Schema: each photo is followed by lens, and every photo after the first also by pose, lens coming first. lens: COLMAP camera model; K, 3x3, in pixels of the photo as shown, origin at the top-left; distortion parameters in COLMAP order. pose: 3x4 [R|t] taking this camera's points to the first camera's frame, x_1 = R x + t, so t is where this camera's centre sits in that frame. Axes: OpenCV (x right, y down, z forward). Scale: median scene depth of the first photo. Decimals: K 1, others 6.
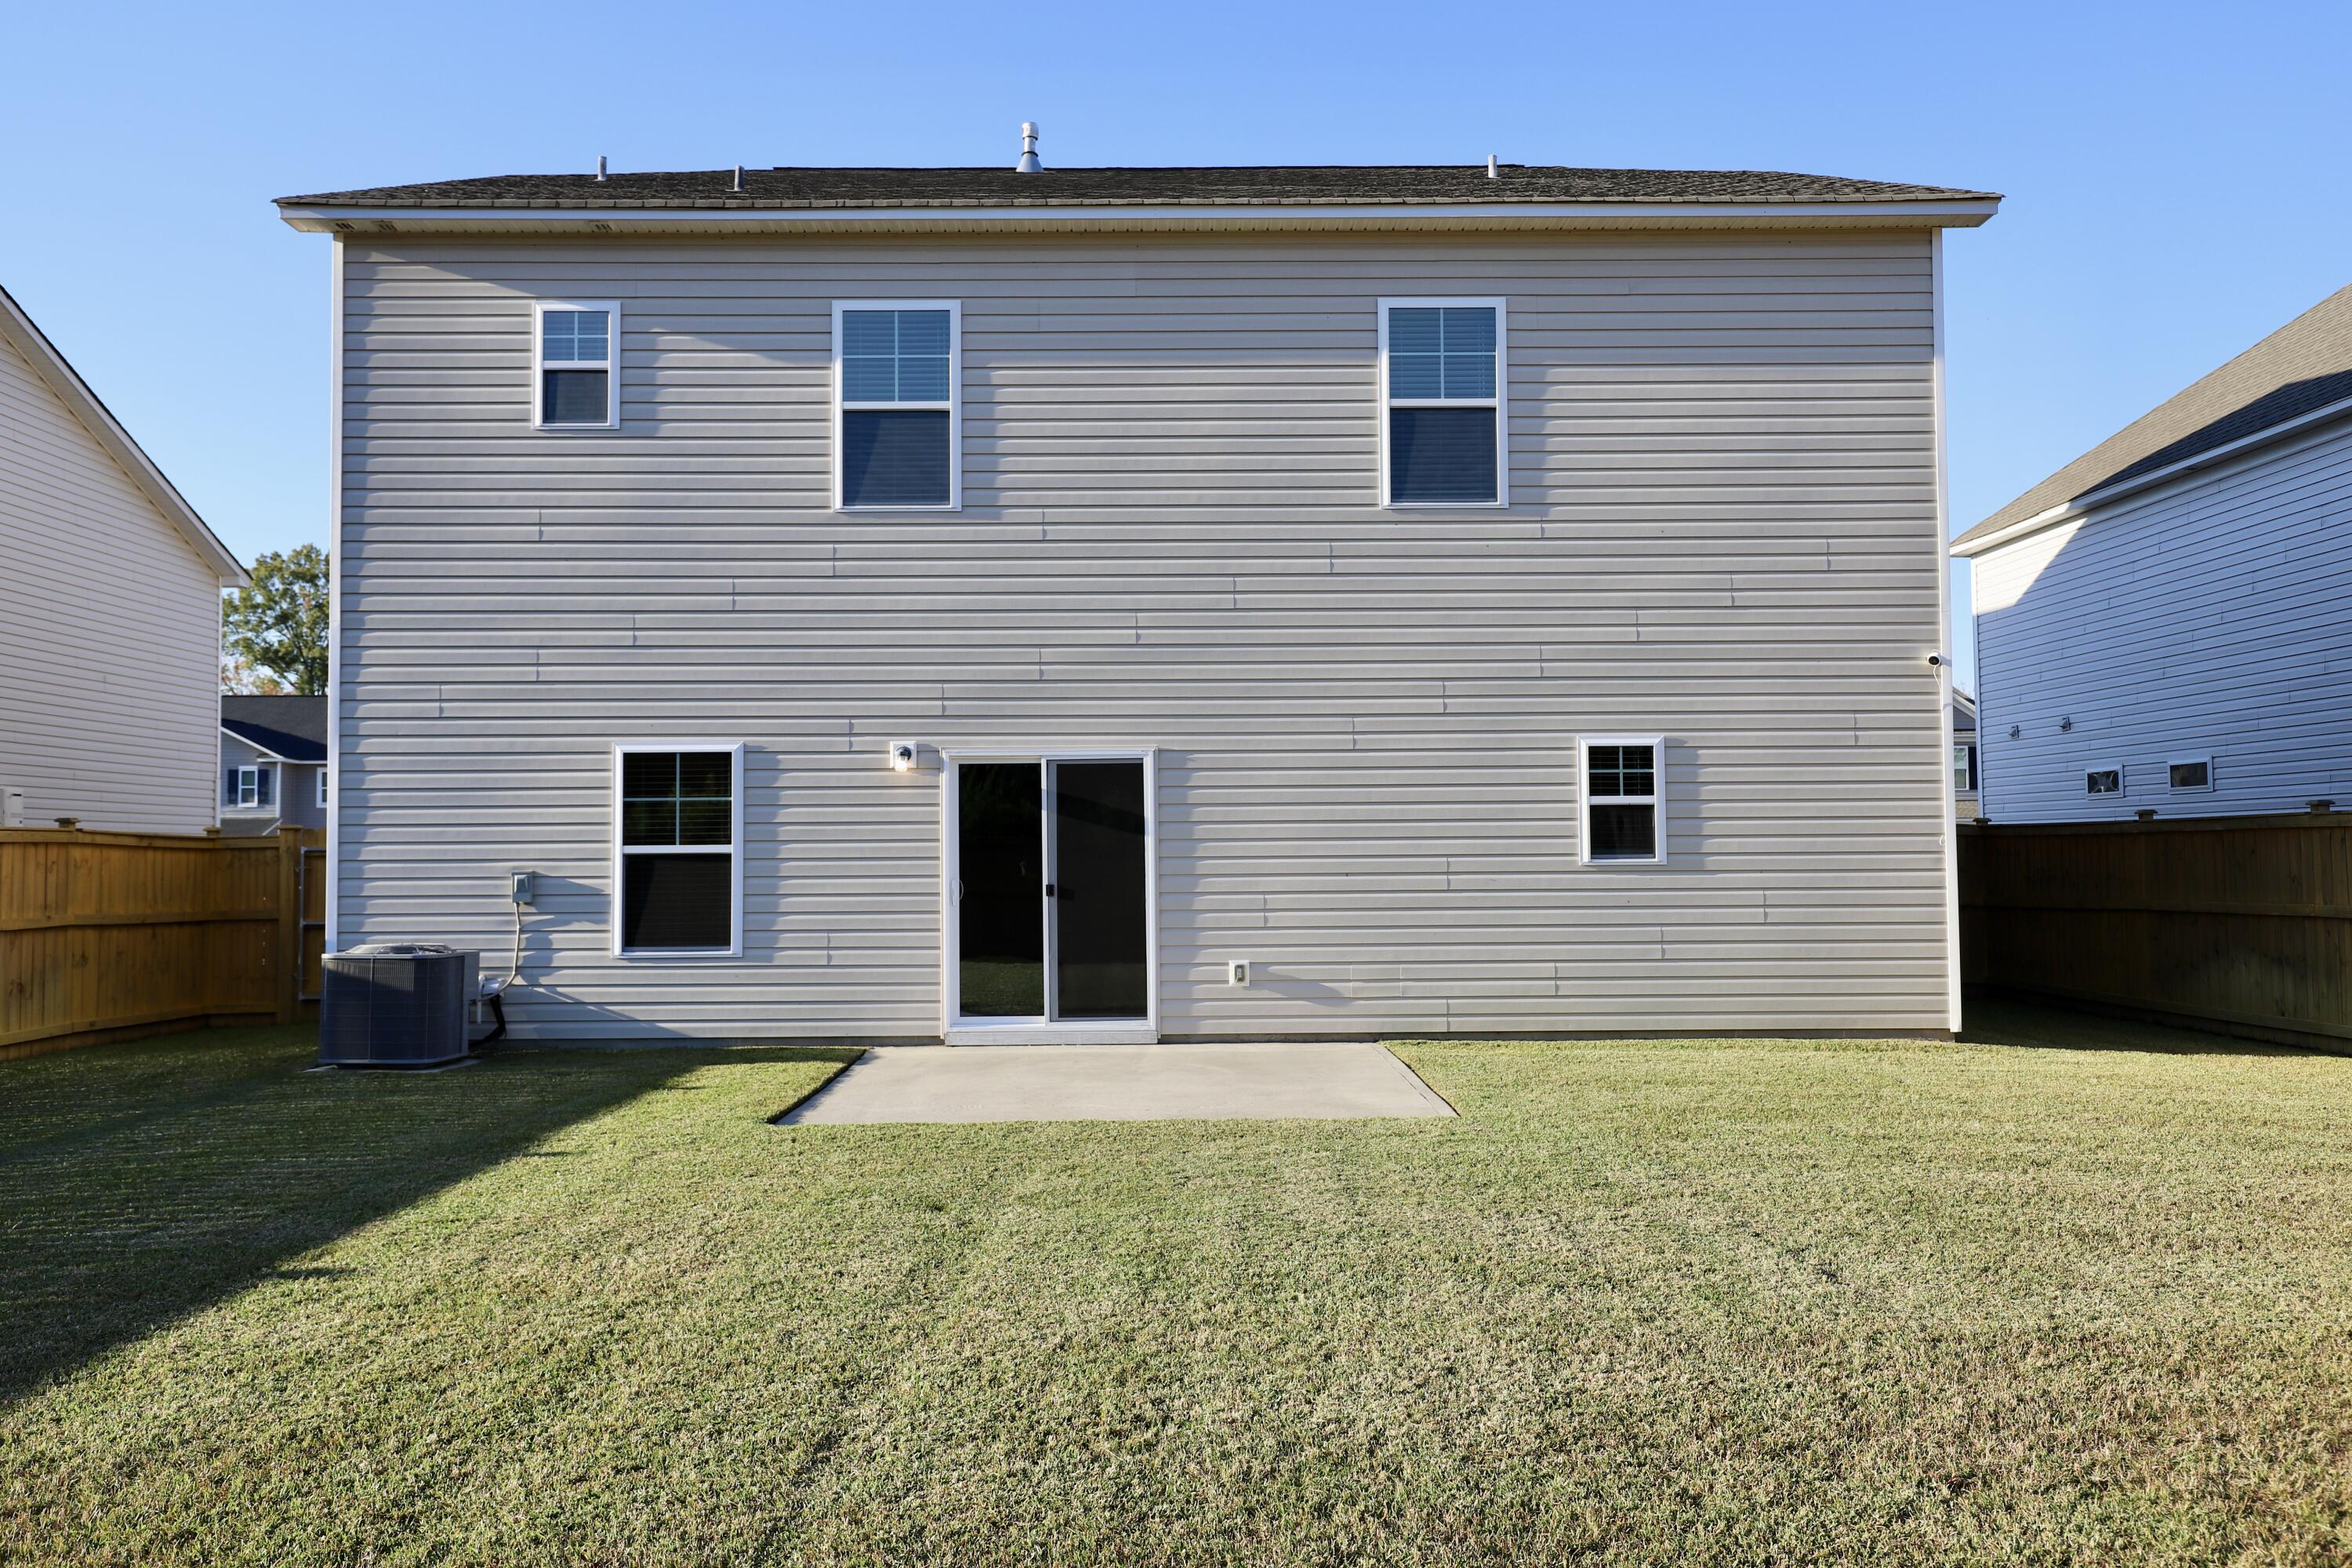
lens RADIAL K [[1837.3, 0, 1170.1], [0, 1837.3, 777.3], [0, 0, 1]] dist [0.019609, 0.013091]
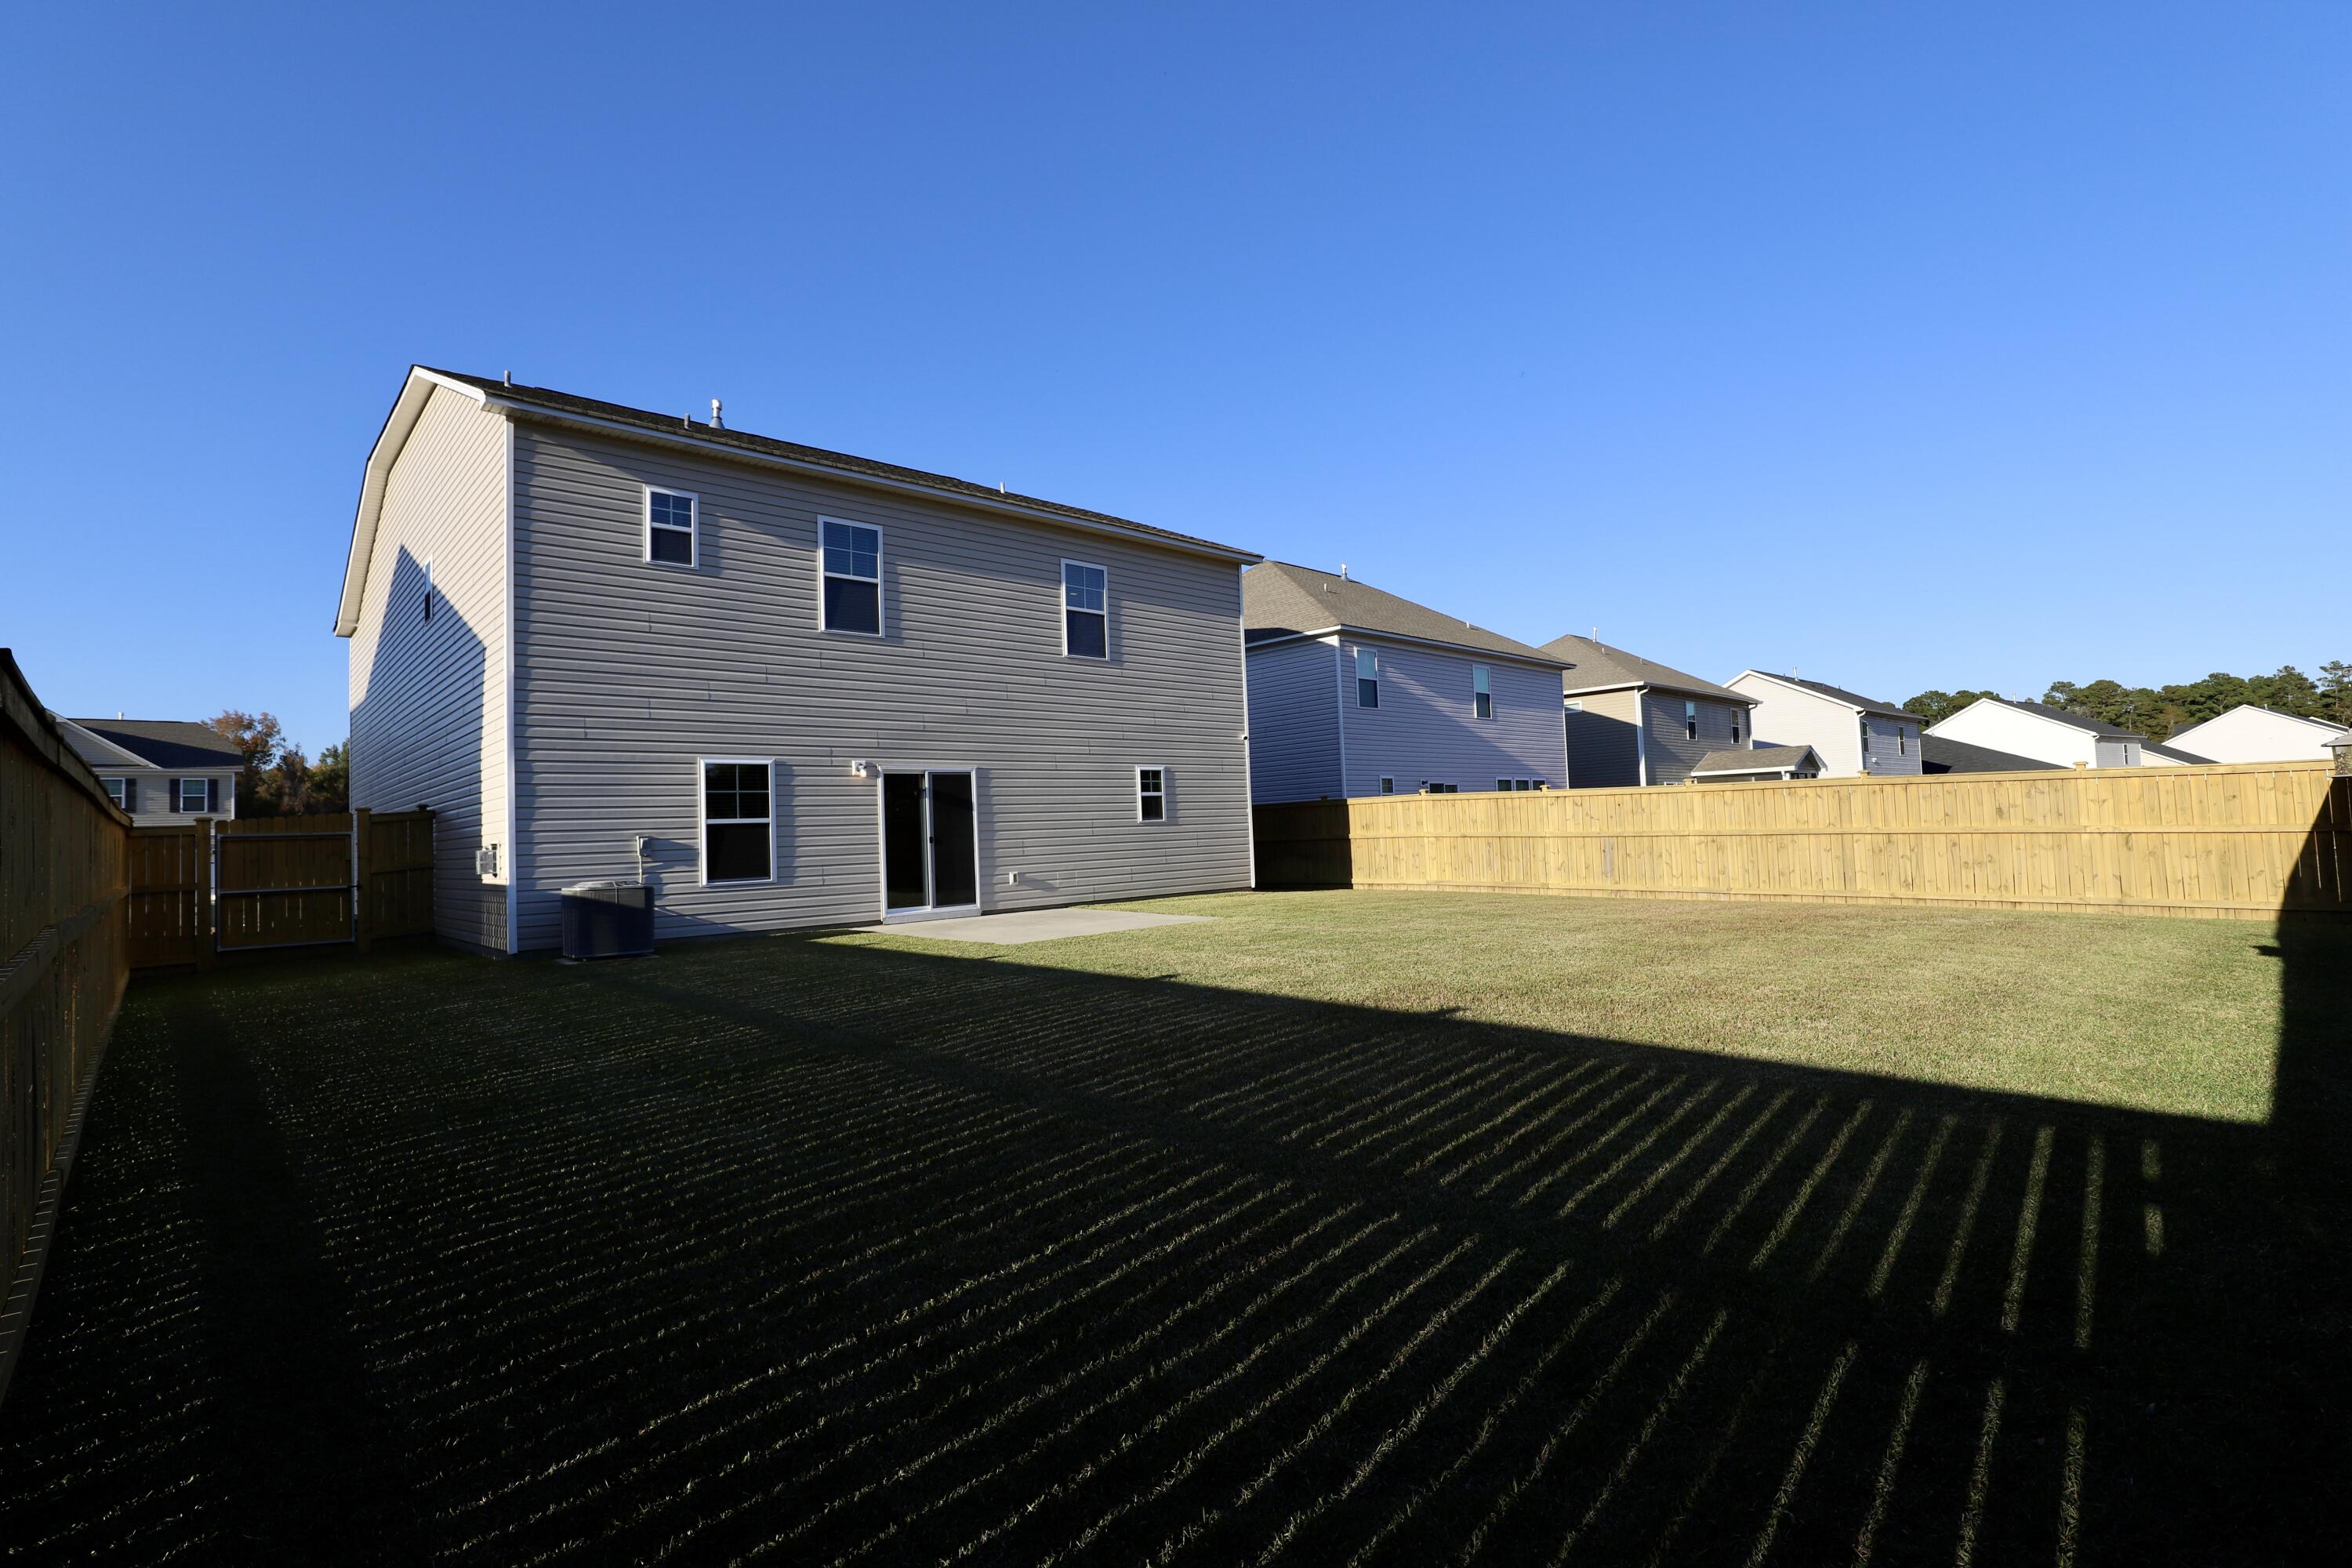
lens RADIAL K [[1085.3, 0, 1164.5], [0, 1085.3, 782.4], [0, 0, 1]] dist [-0.029776, 0.005686]
pose [[0.739390, 0.010115, 0.673201, -0.646954], [0.002399, 0.999841, -0.017657, 0.021821], [-0.673273, 0.014670, 0.739248, -0.004133]]
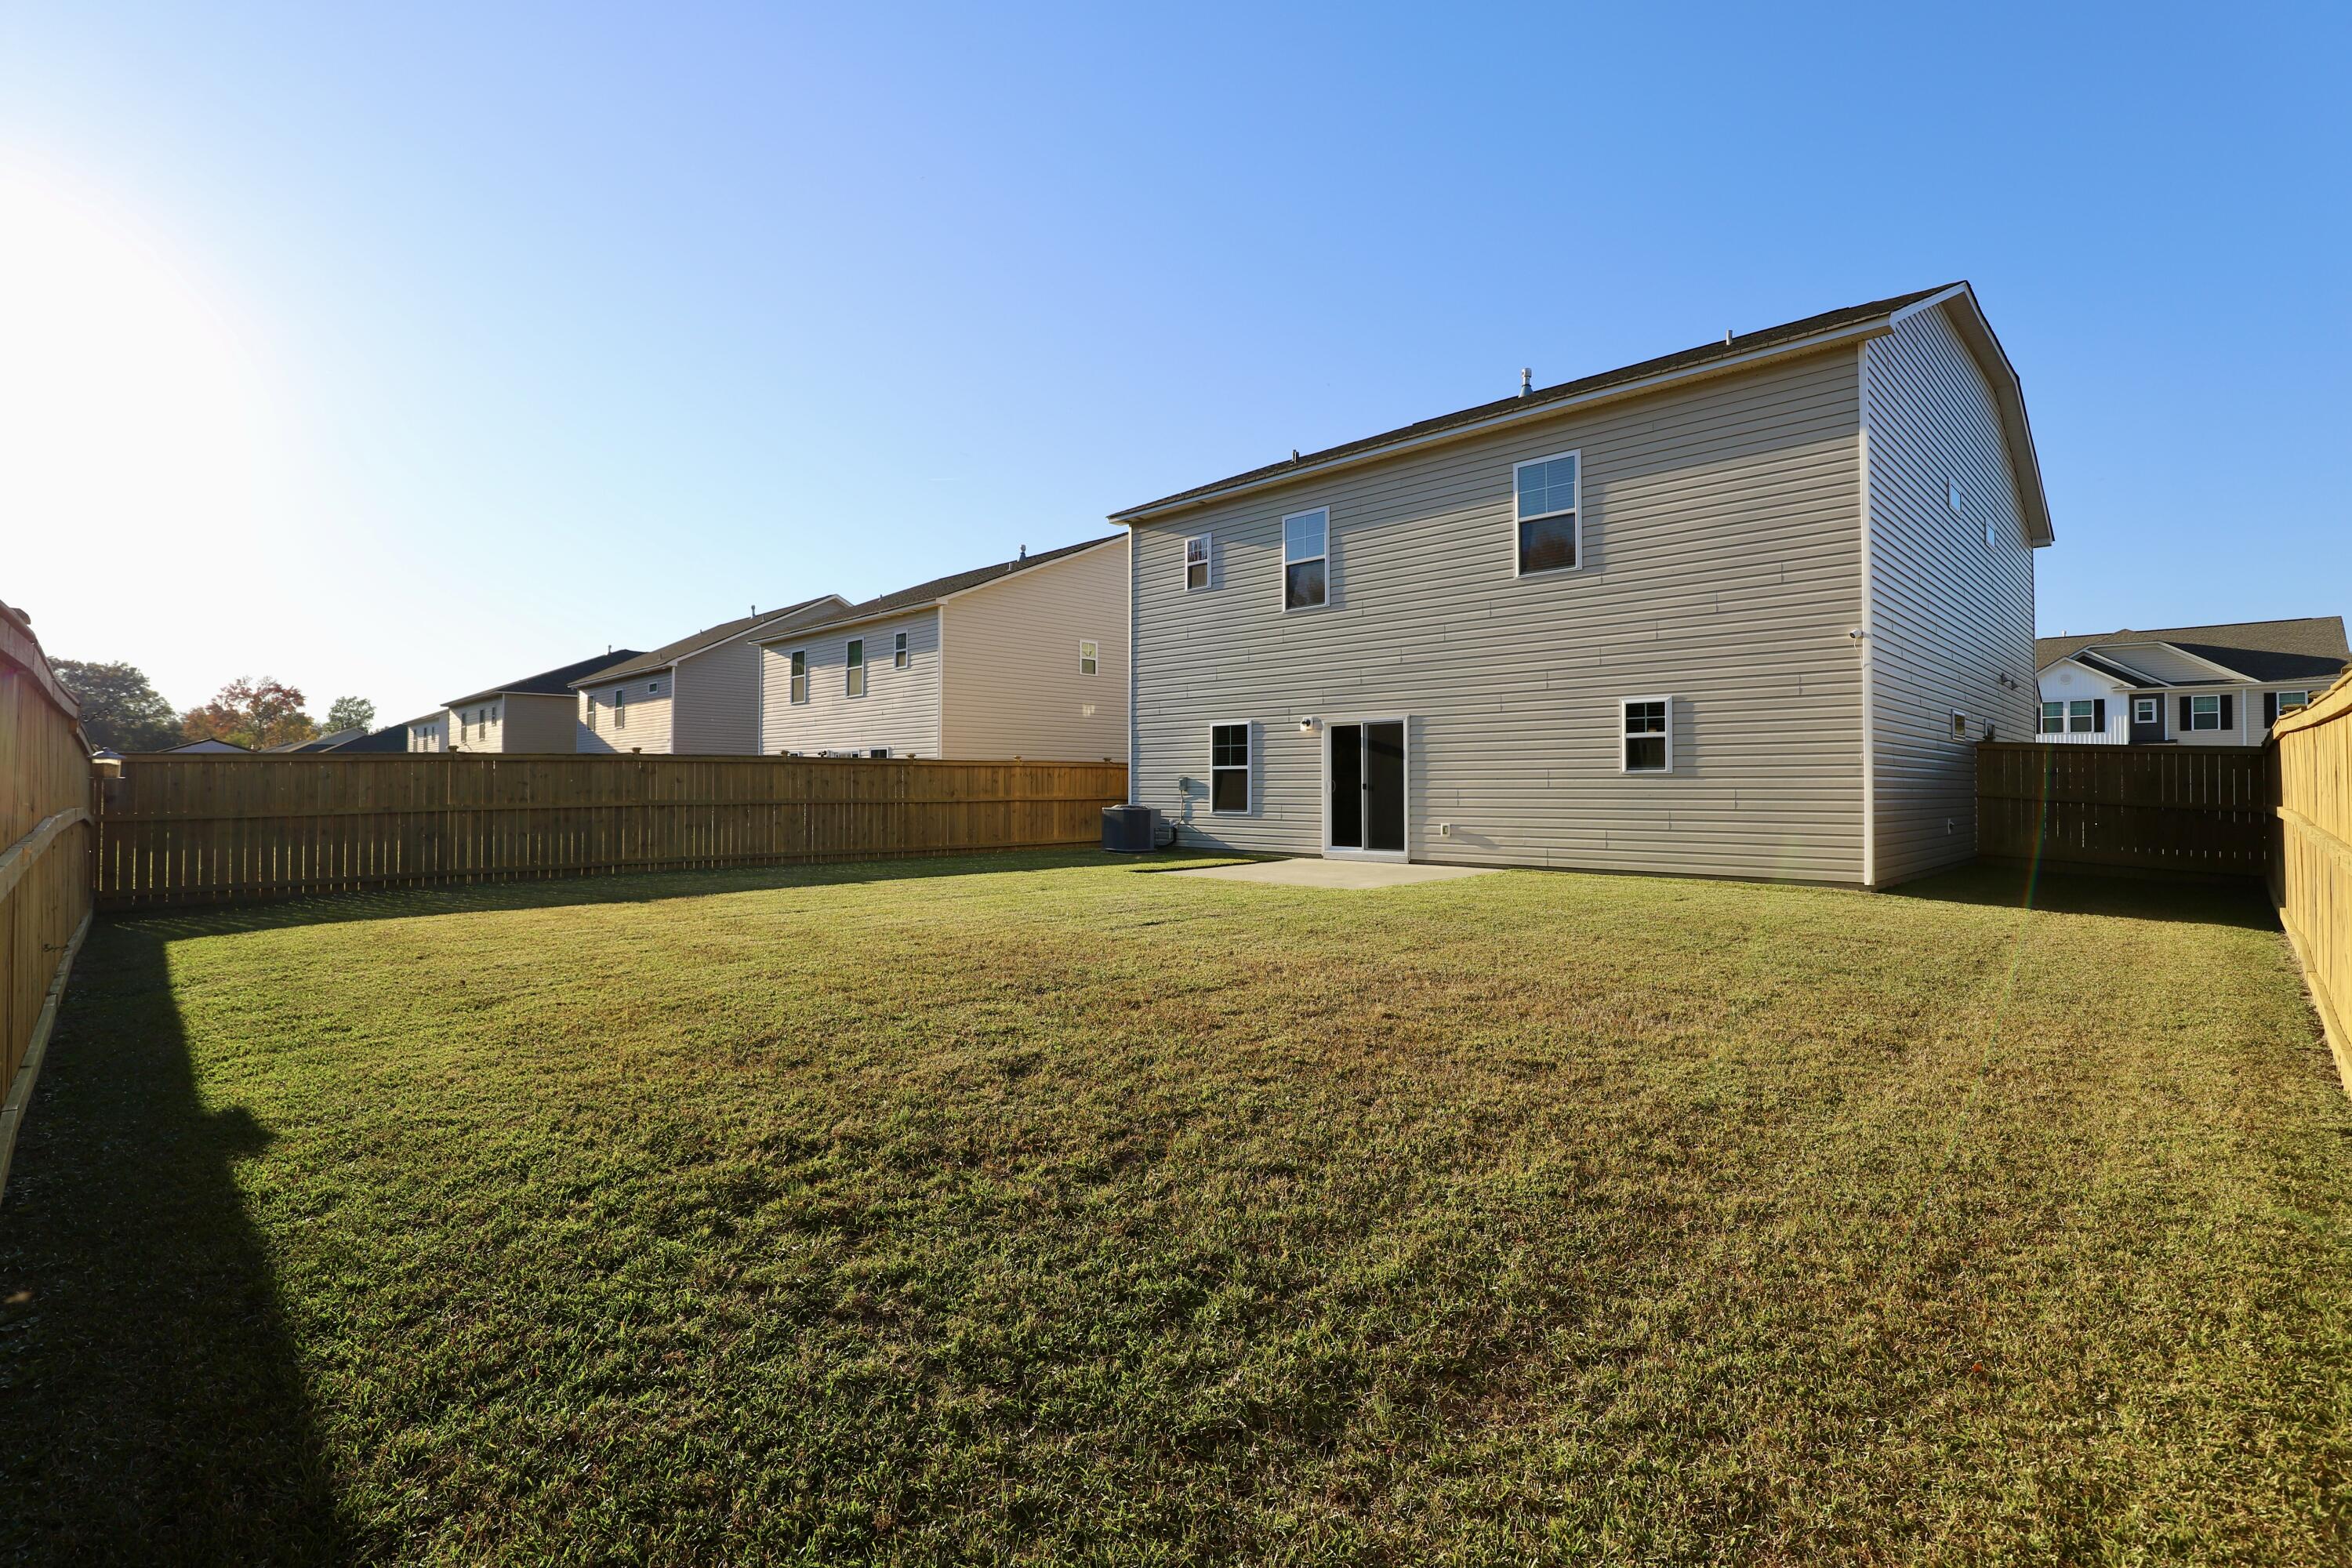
lens RADIAL K [[1085.3, 0, 1167.0], [0, 1085.3, 777.5], [0, 0, 1]] dist [-0.029776, 0.005686]
pose [[0.698271, 0.000504, -0.715833, 0.646706], [0.024432, 0.999400, 0.024536, 0.016220], [0.715416, -0.034622, 0.697840, -0.004691]]
